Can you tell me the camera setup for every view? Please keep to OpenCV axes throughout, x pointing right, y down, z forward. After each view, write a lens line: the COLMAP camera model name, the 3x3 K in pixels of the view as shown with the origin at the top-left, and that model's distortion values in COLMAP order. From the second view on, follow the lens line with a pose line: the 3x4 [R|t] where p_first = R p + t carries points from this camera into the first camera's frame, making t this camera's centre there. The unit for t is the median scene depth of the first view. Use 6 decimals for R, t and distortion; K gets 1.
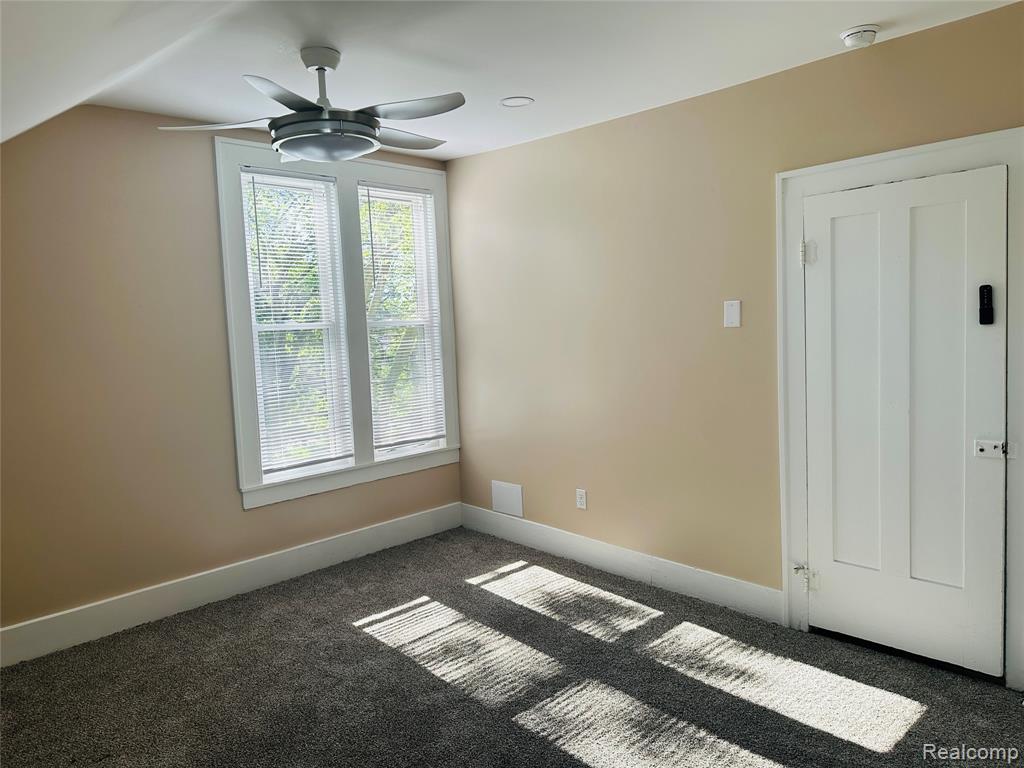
lens RADIAL K [[714.1, 0, 512.0], [0, 714.1, 384.0], [0, 0, 1]] dist [0.046395, -0.048998]
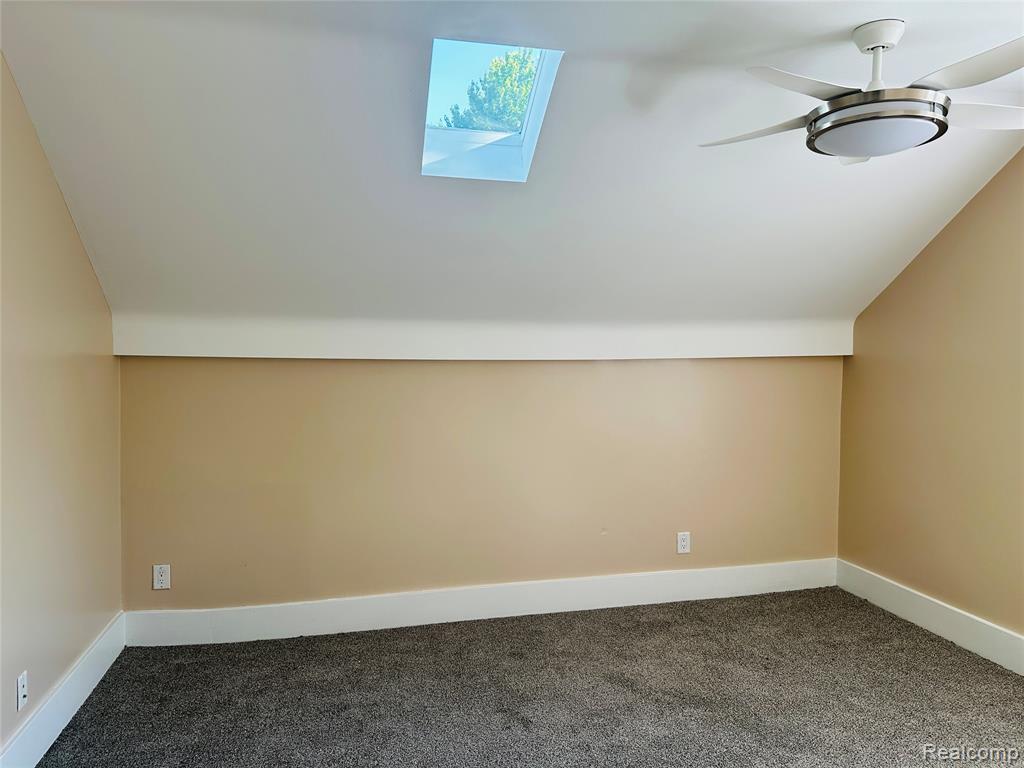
lens RADIAL K [[714.1, 0, 512.0], [0, 714.1, 384.0], [0, 0, 1]] dist [0.046395, -0.048998]
pose [[-0.504774, 0.071945, -0.860248, 0.489949], [-0.076832, 0.988822, 0.127782, -0.080359], [0.859825, 0.130595, -0.493604, 0.766870]]
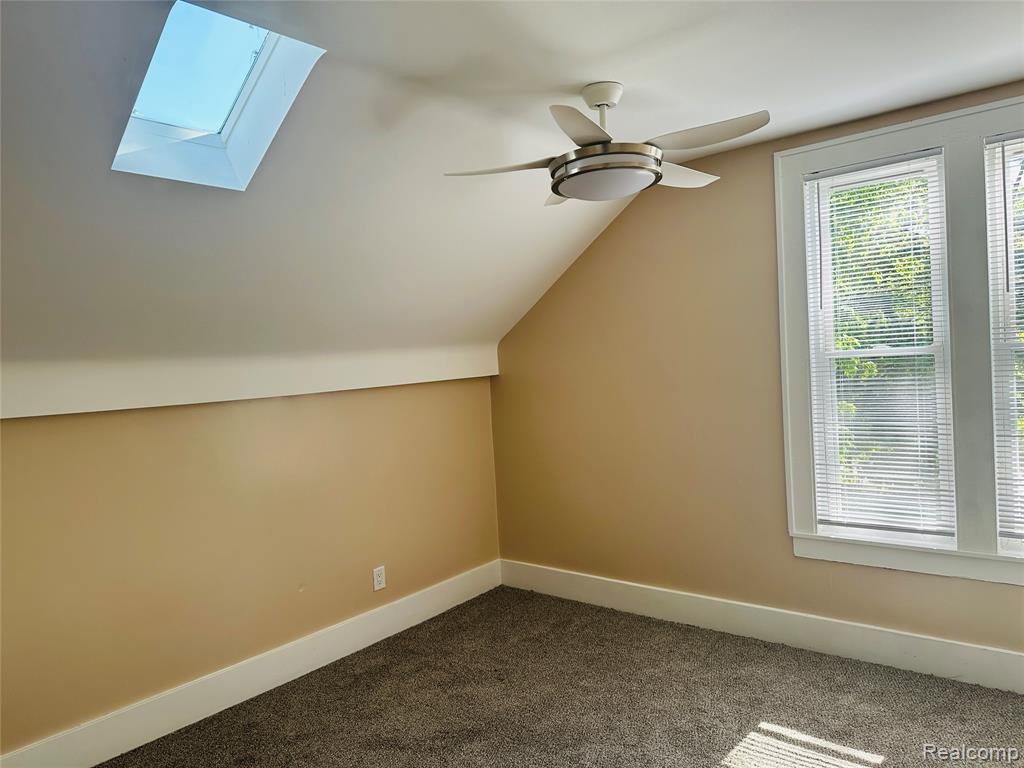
lens RADIAL K [[712.6, 0, 514.8], [0, 712.6, 393.1], [0, 0, 1]] dist [0.080054, -0.094582]
pose [[0.113768, 0.070529, -0.991001, 0.486389], [-0.051365, 0.996561, 0.065028, -0.072829], [0.992179, 0.043504, 0.116999, 0.546719]]
